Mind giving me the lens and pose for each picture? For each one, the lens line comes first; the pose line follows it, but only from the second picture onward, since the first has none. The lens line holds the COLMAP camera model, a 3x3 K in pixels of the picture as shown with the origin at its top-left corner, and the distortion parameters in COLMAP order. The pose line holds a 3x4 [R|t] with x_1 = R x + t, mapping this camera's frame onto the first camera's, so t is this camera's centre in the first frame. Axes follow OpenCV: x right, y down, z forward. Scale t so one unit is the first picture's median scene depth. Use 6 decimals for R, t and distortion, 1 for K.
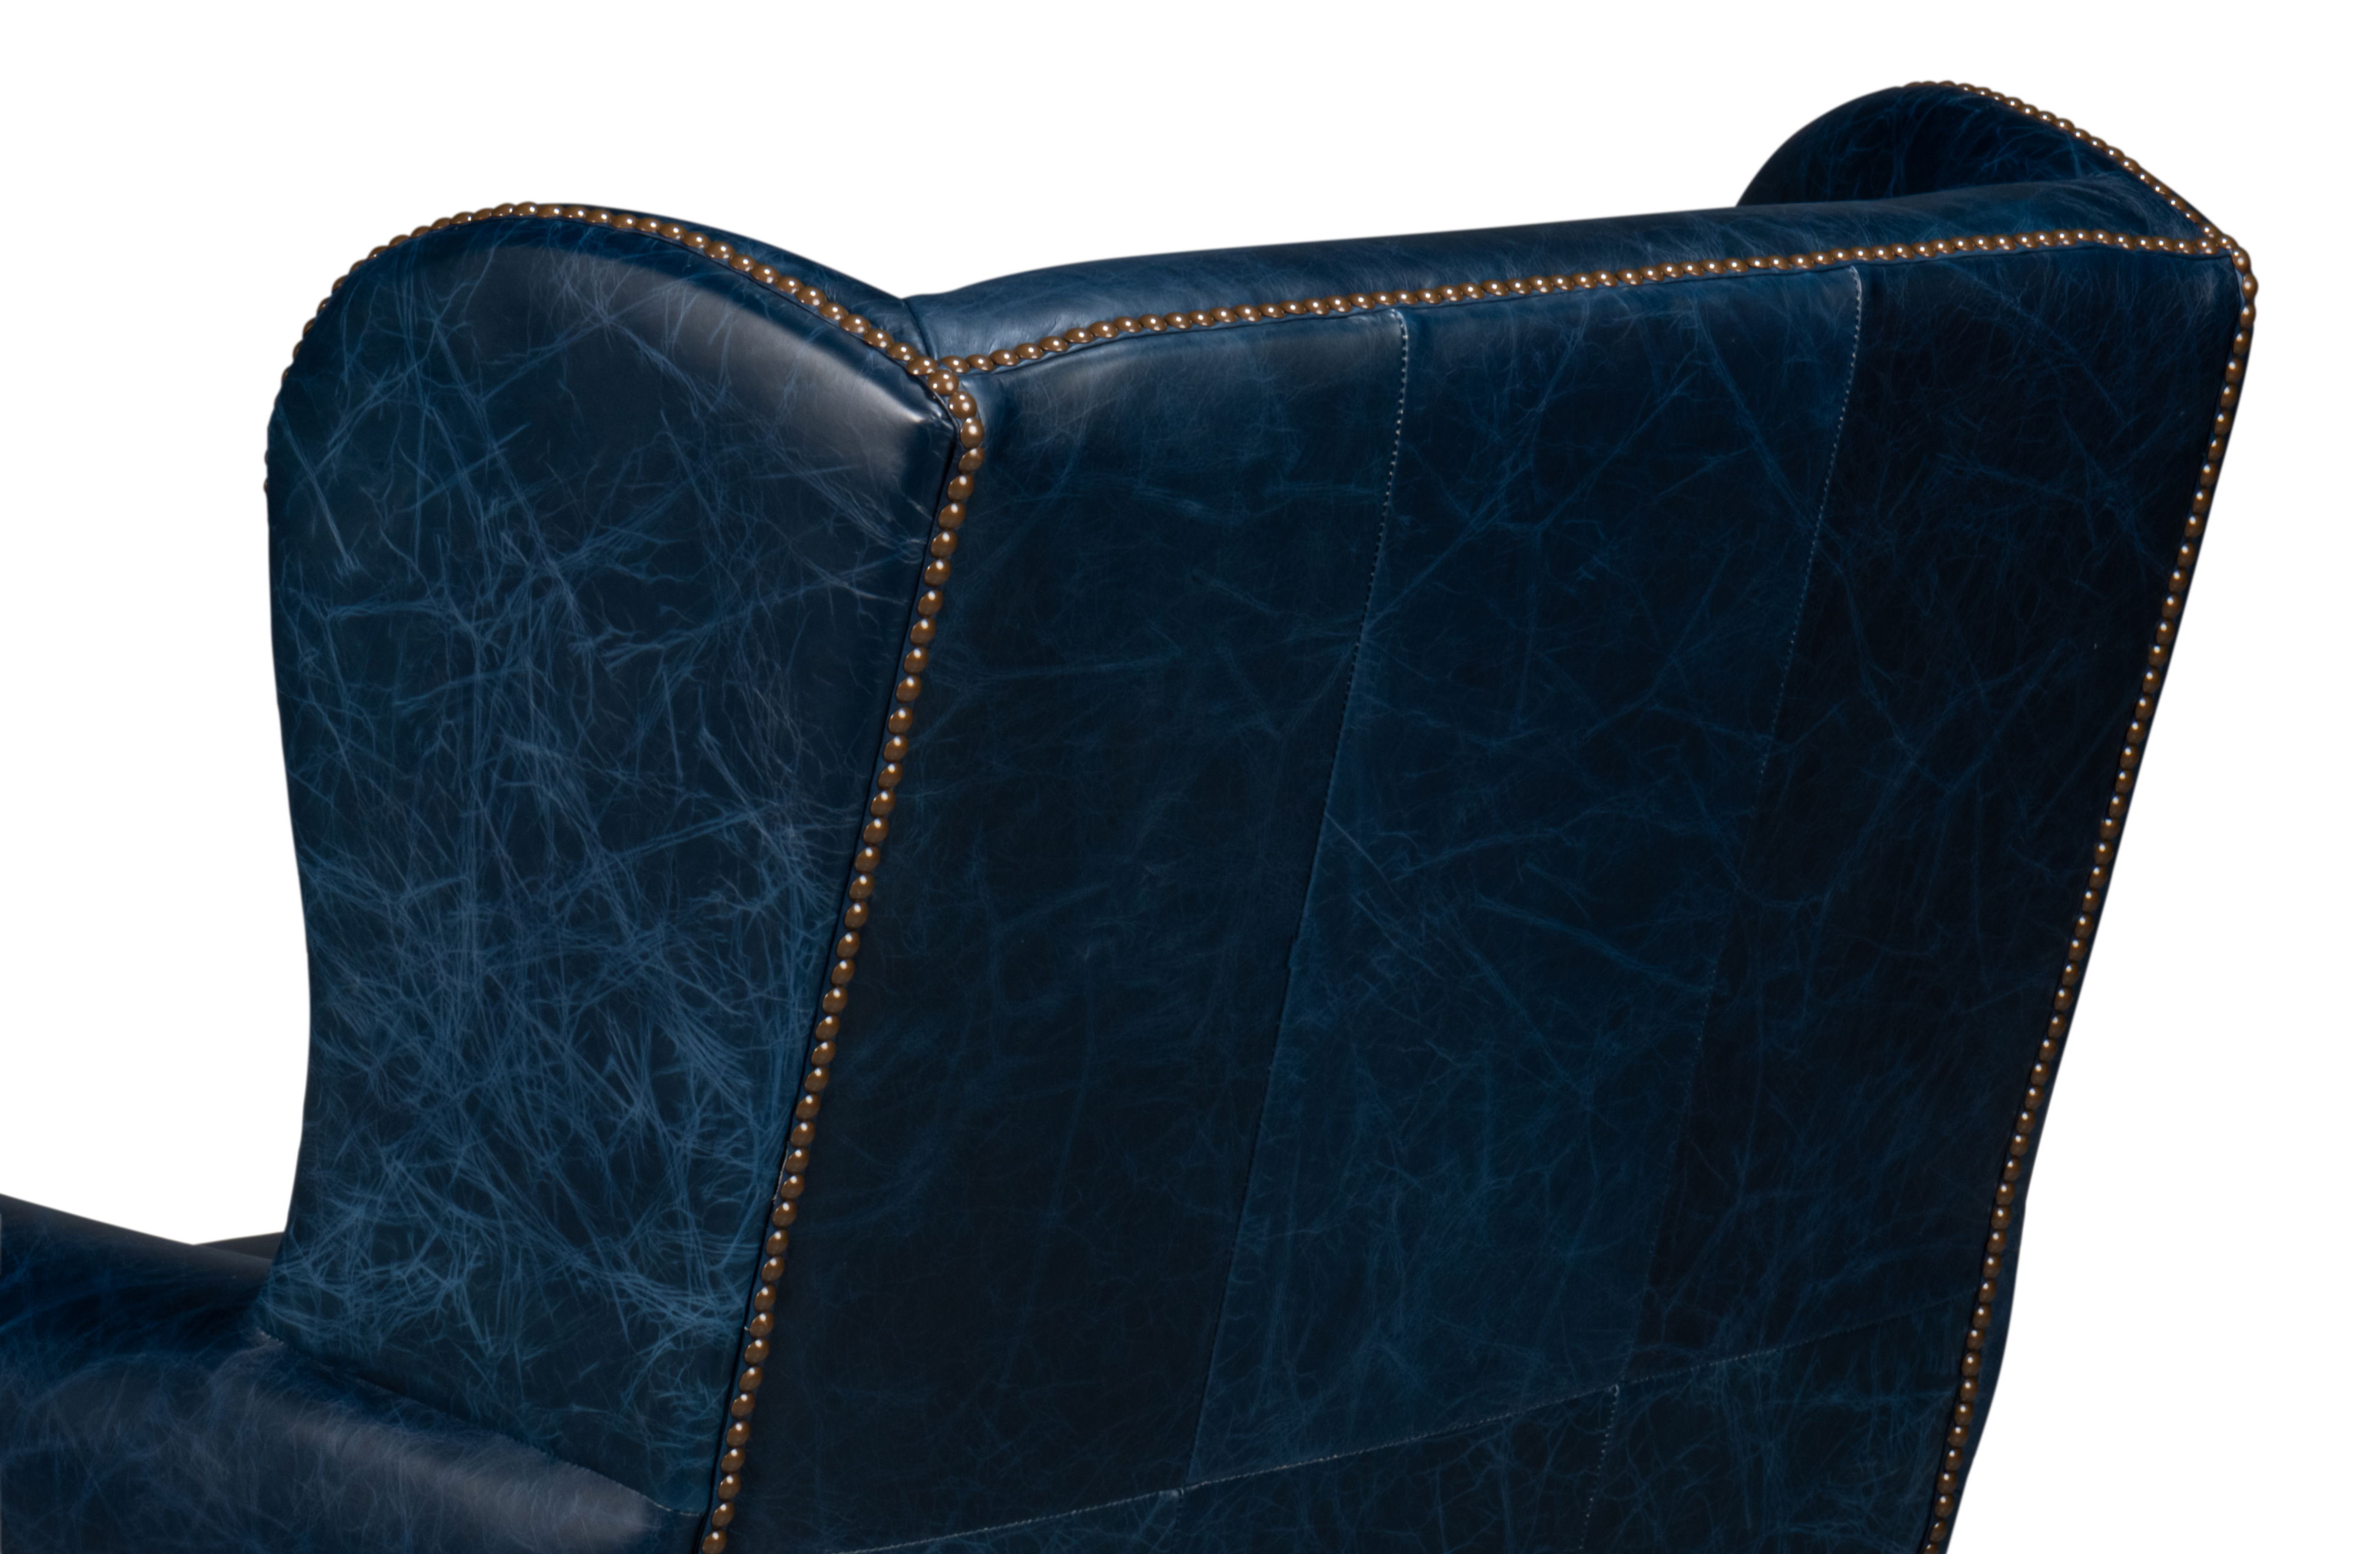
lens RADIAL K [[9287.4, 0, 1256.8], [0, 9287.4, 881.9], [0, 0, 1]] dist [-0.038797, 0.000000]
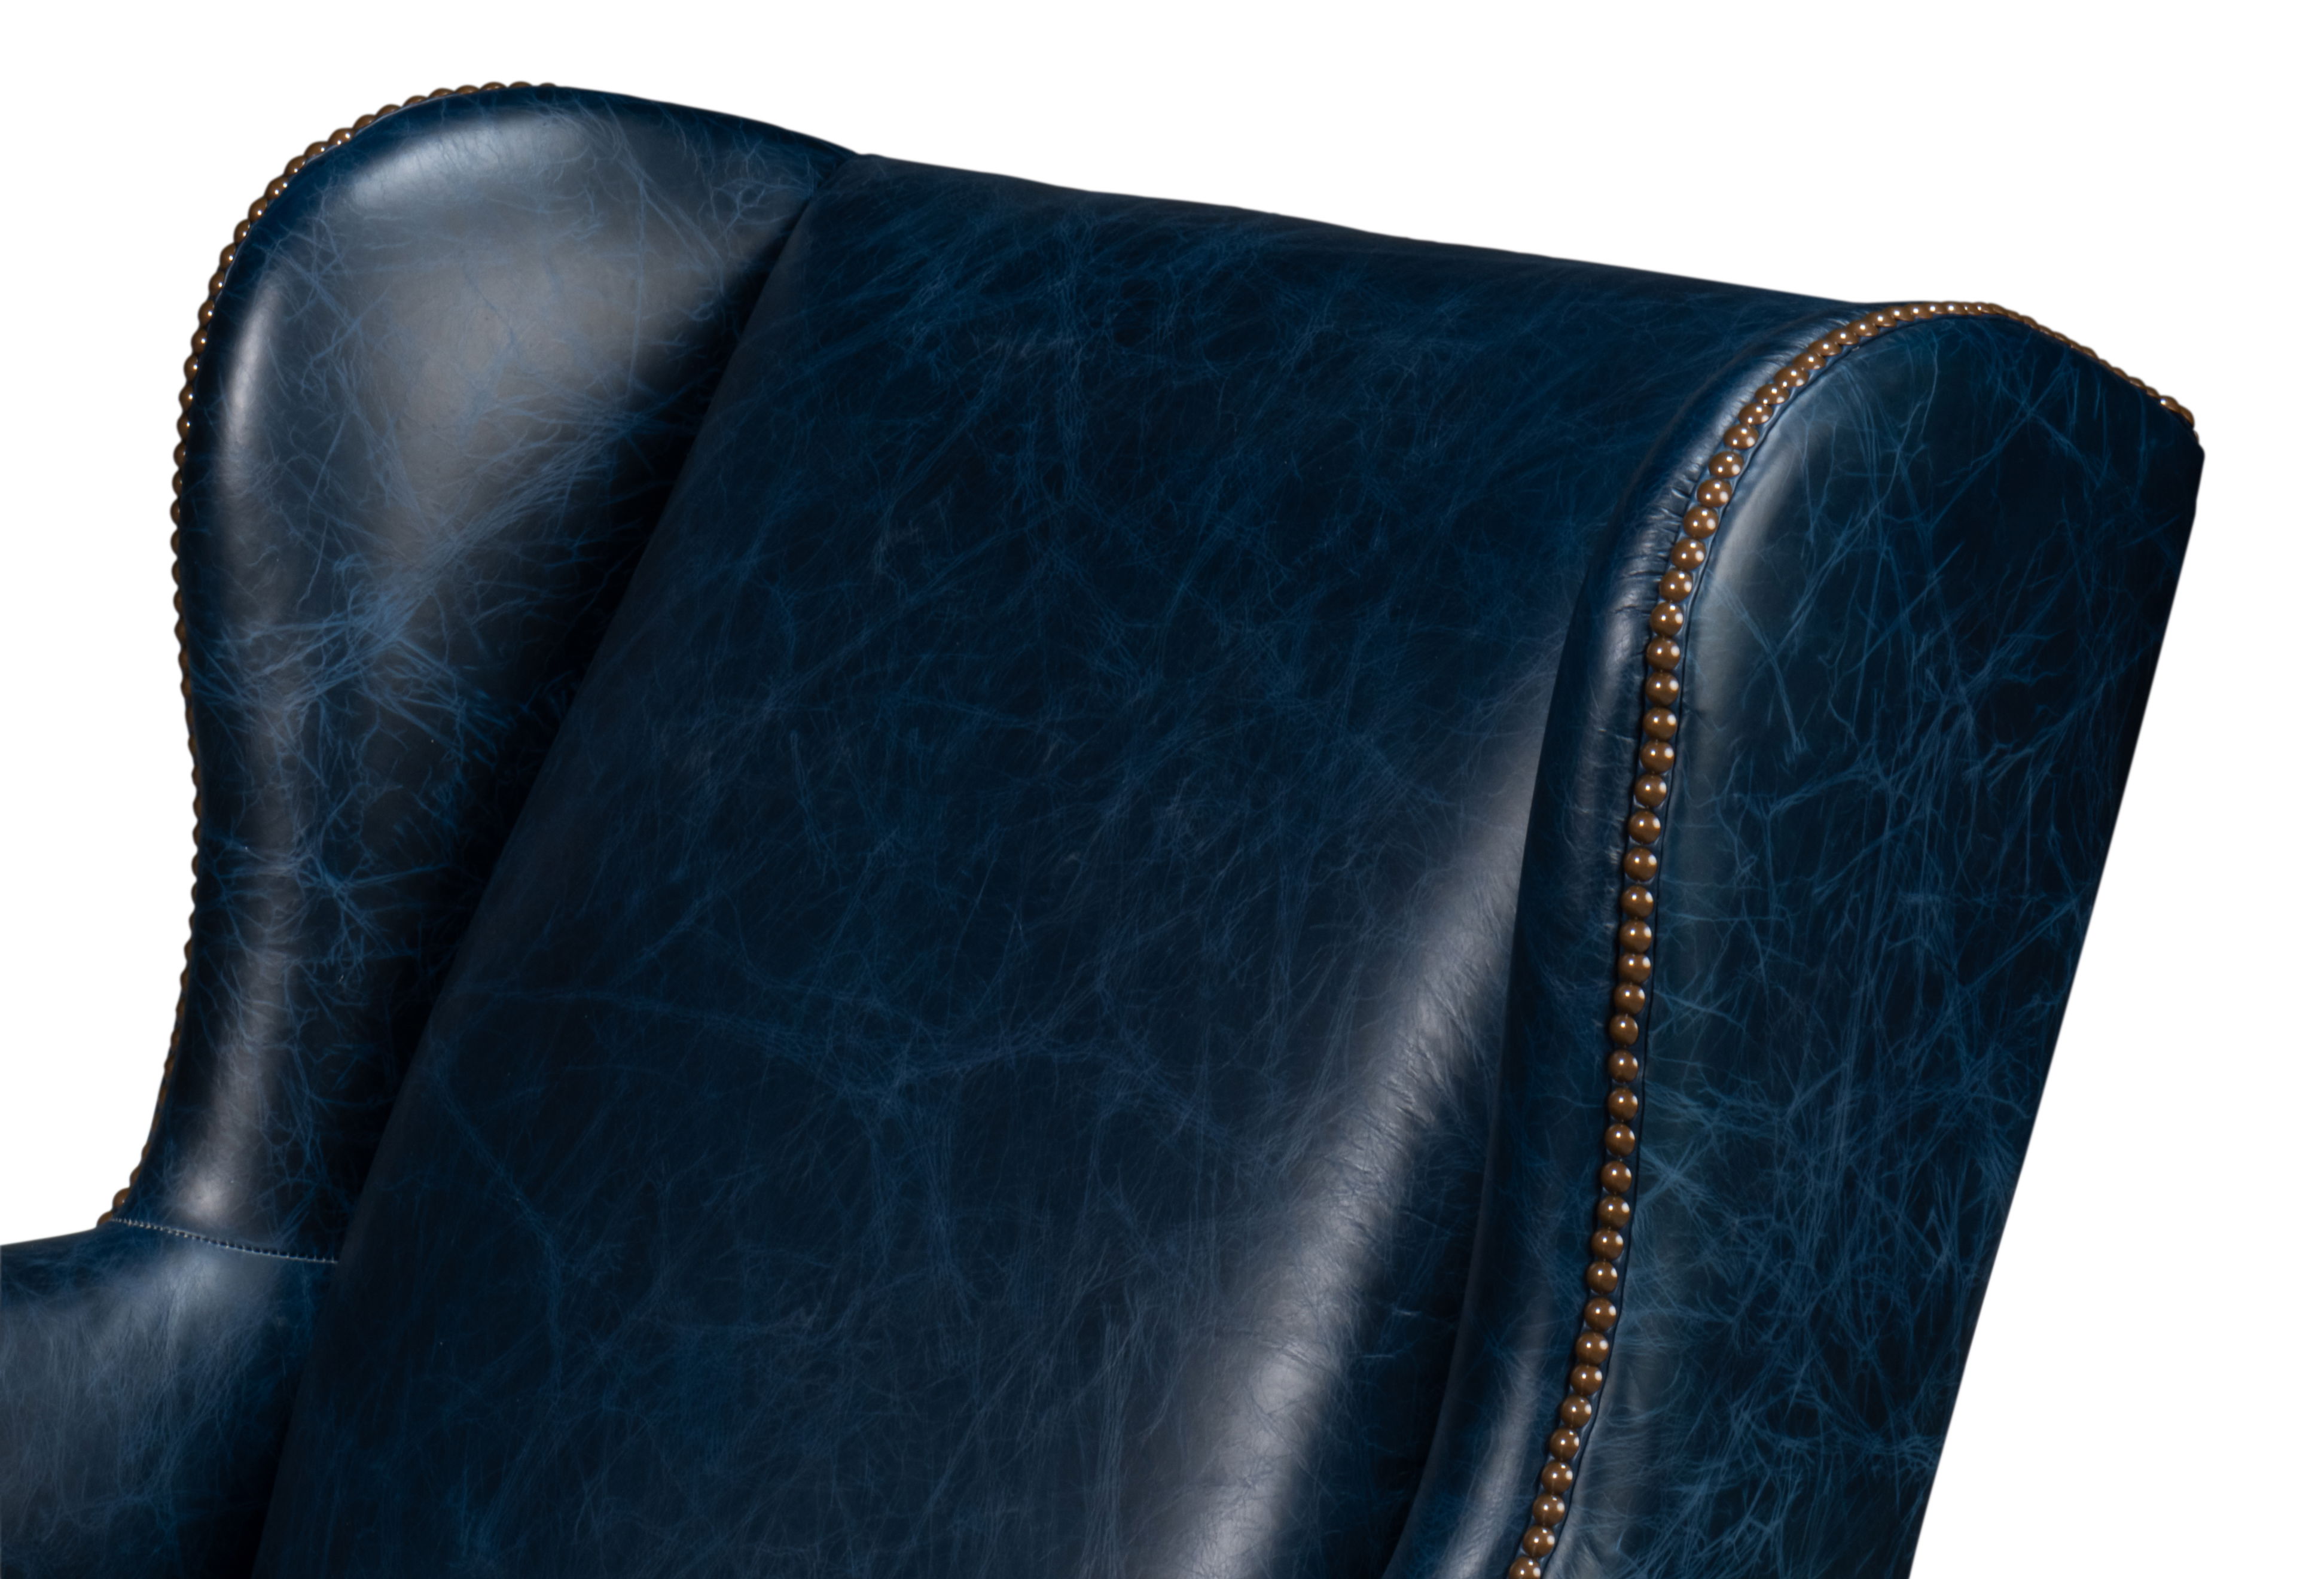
lens RADIAL K [[9116.2, 0, 1186.5], [0, 9116.2, 806.0], [0, 0, 1]] dist [-0.009647, 0.000000]
pose [[-0.017656, -0.172970, 0.984769, -0.958242], [0.126519, 0.976619, 0.173807, -0.188214], [-0.991807, 0.127661, 0.004641, 1.065282]]
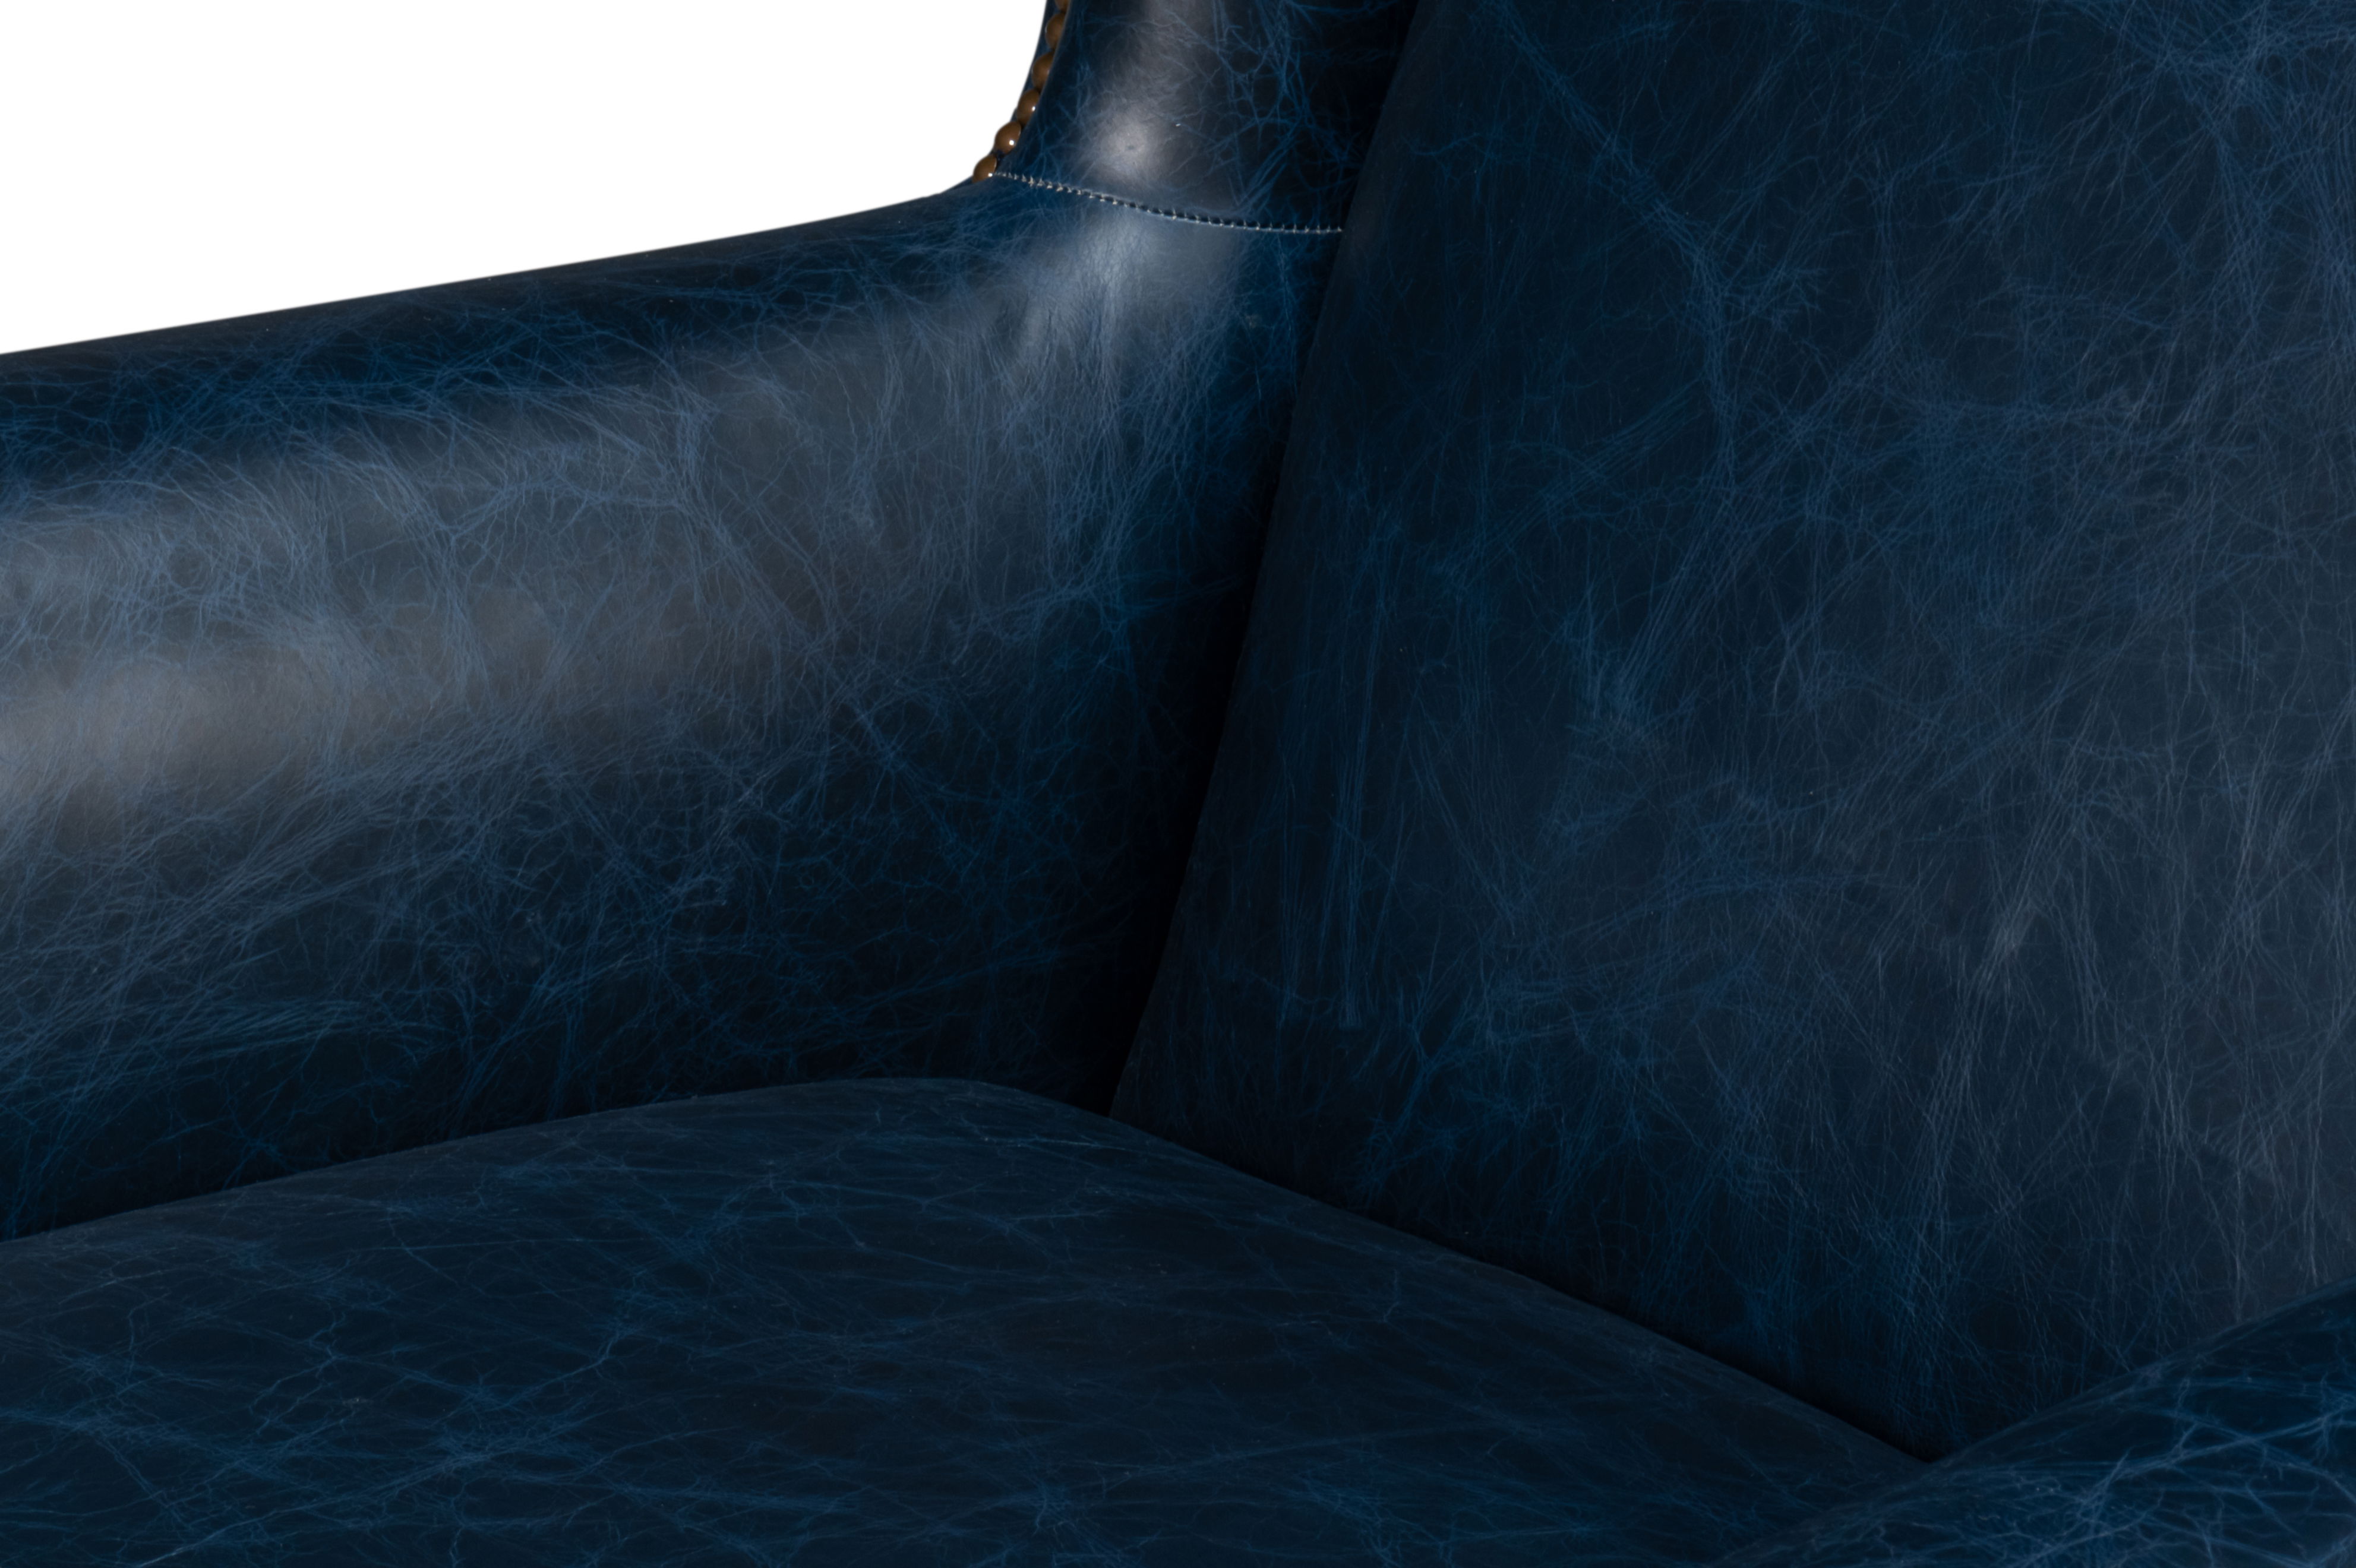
lens RADIAL K [[8939.0, 0, 1175.4], [0, 8939.0, 787.1], [0, 0, 1]] dist [-0.073960, 0.000000]
pose [[-0.016521, -0.367384, 0.929923, -0.634387], [0.144962, 0.919343, 0.365780, -0.193977], [-0.989299, 0.140847, 0.038068, 1.162488]]
